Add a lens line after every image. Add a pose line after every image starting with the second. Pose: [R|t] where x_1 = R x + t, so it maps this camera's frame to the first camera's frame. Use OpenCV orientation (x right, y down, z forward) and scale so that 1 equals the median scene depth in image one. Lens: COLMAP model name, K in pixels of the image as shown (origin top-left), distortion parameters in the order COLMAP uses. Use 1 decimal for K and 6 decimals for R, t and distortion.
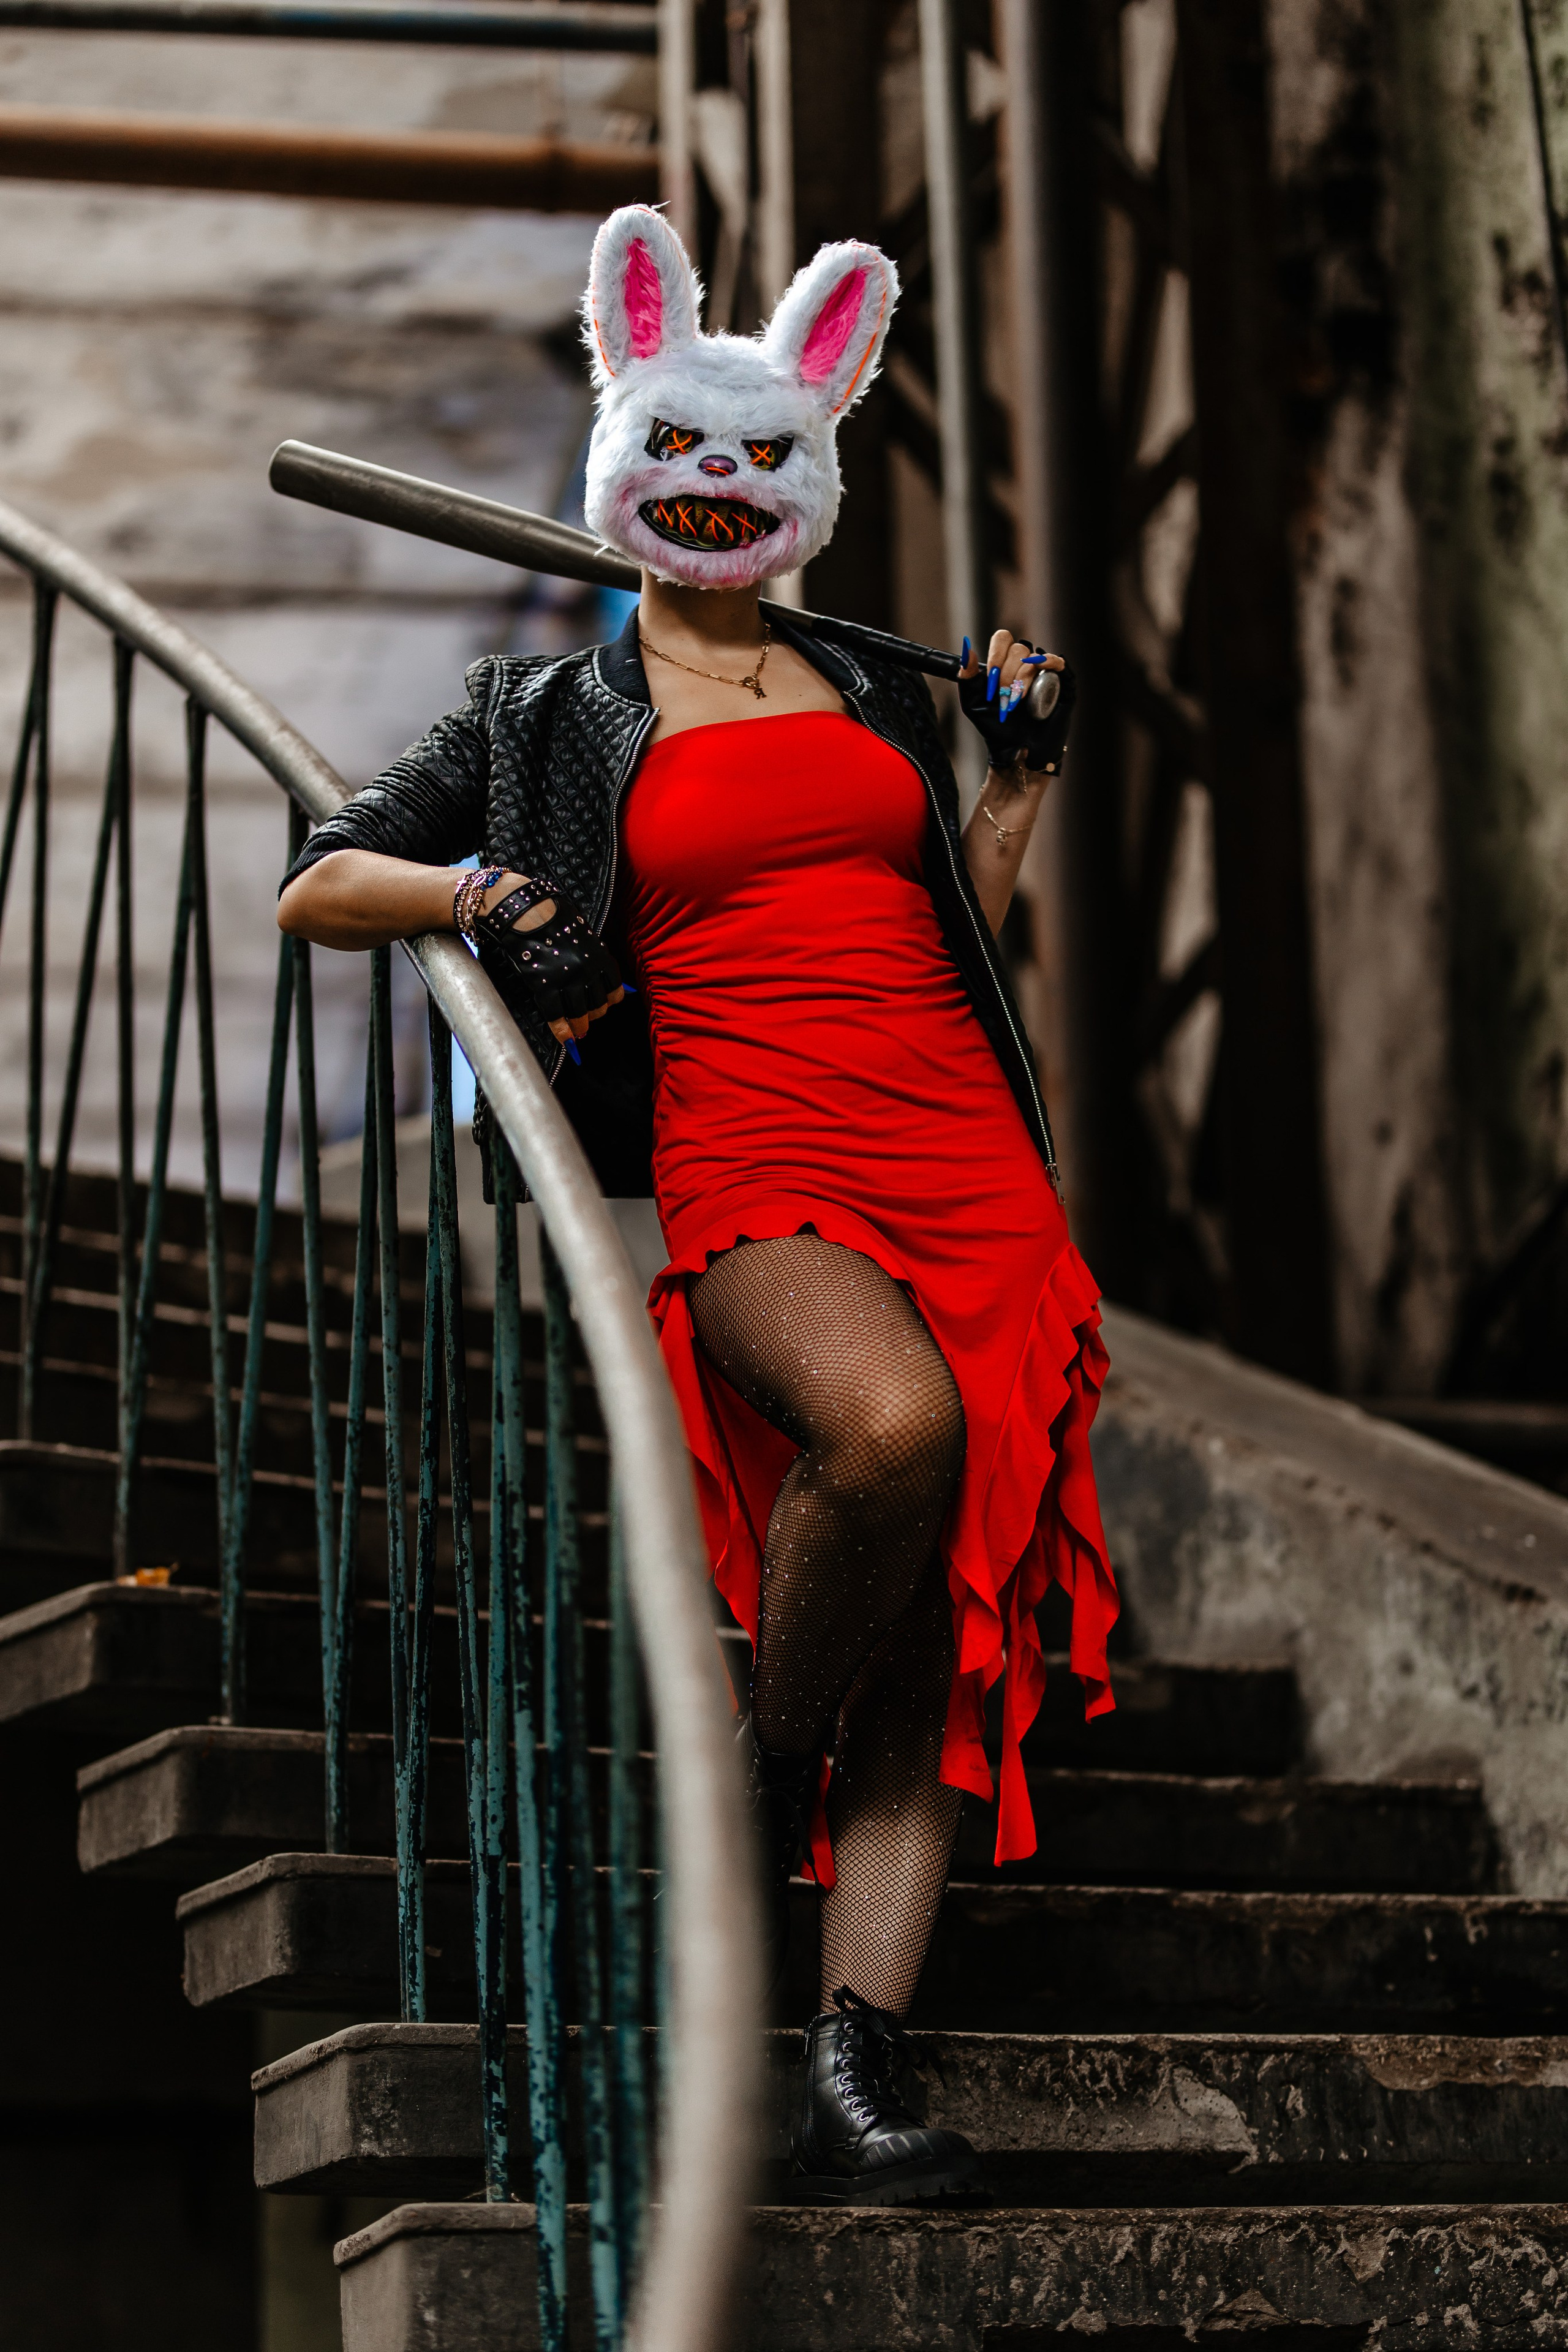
lens RADIAL K [[5475.7, 0, 784.0], [0, 5475.7, 1176.0], [0, 0, 1]] dist [-0.017370, 0.006654]
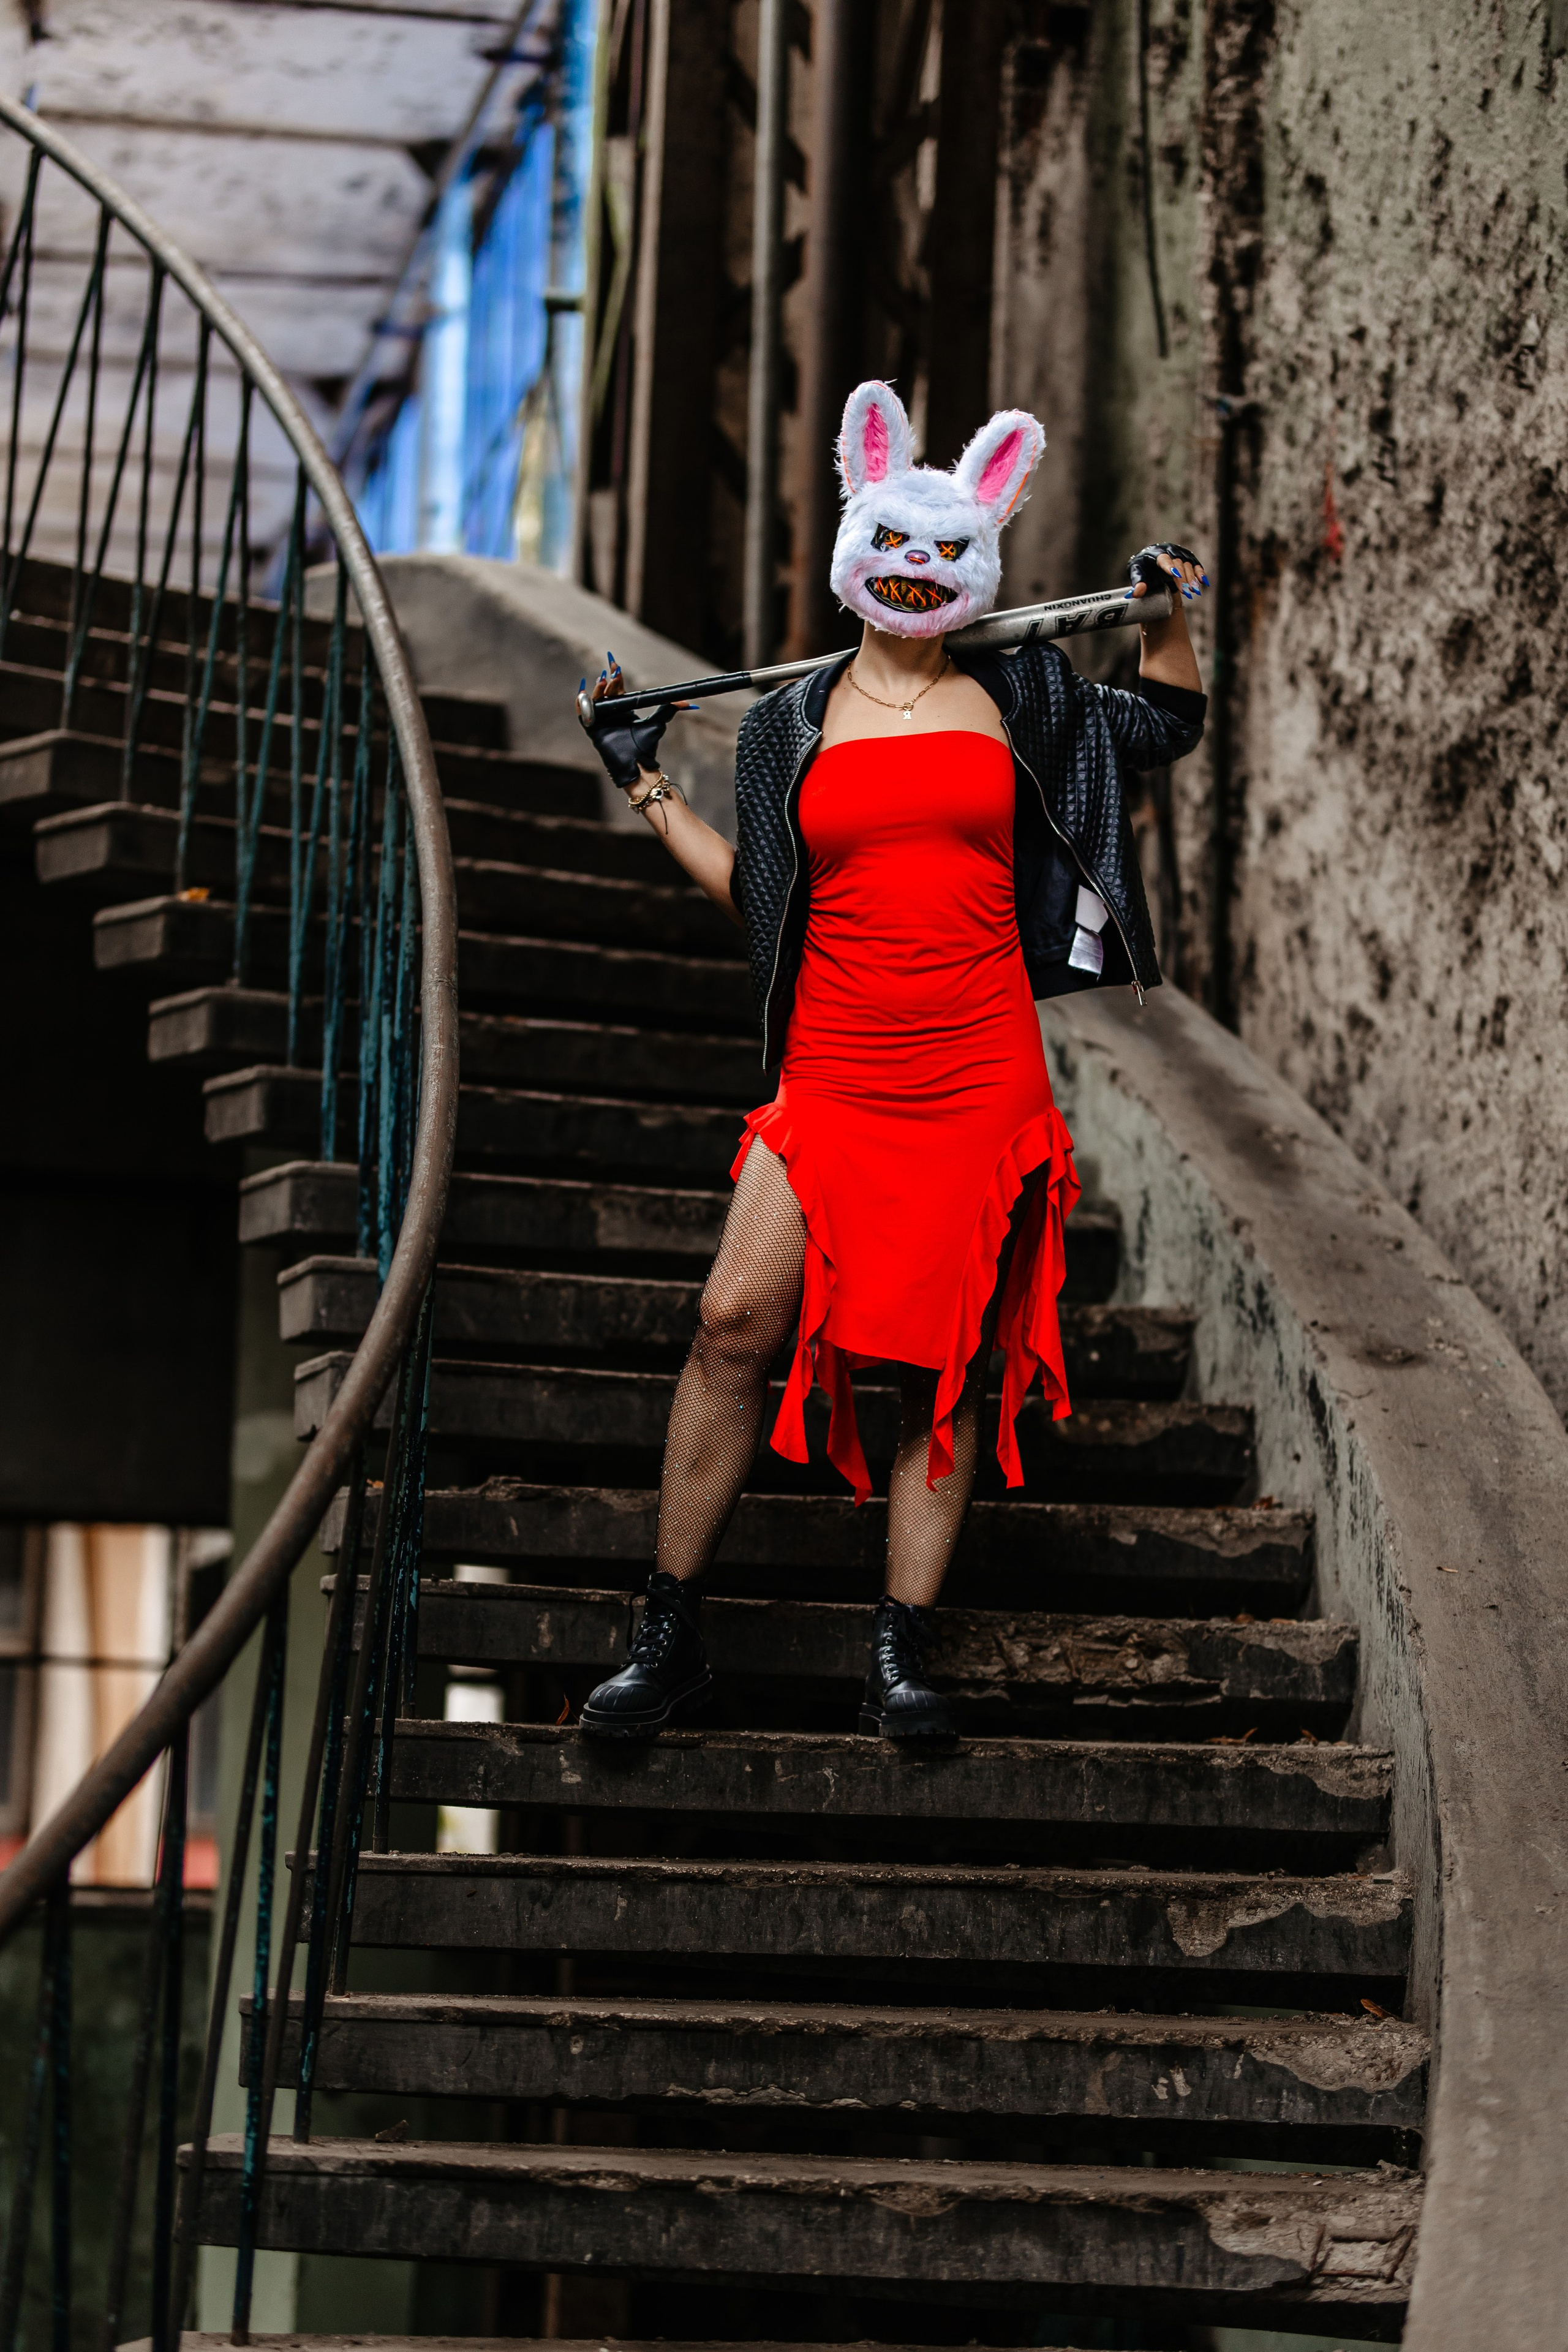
lens RADIAL K [[5475.7, 0, 784.0], [0, 5475.7, 1176.0], [0, 0, 1]] dist [-0.017370, 0.006654]
pose [[0.997792, 0.066352, 0.002907, 0.081493], [-0.065912, 0.983911, 0.166055, -0.158864], [0.008157, -0.165880, 0.986112, -0.832371]]
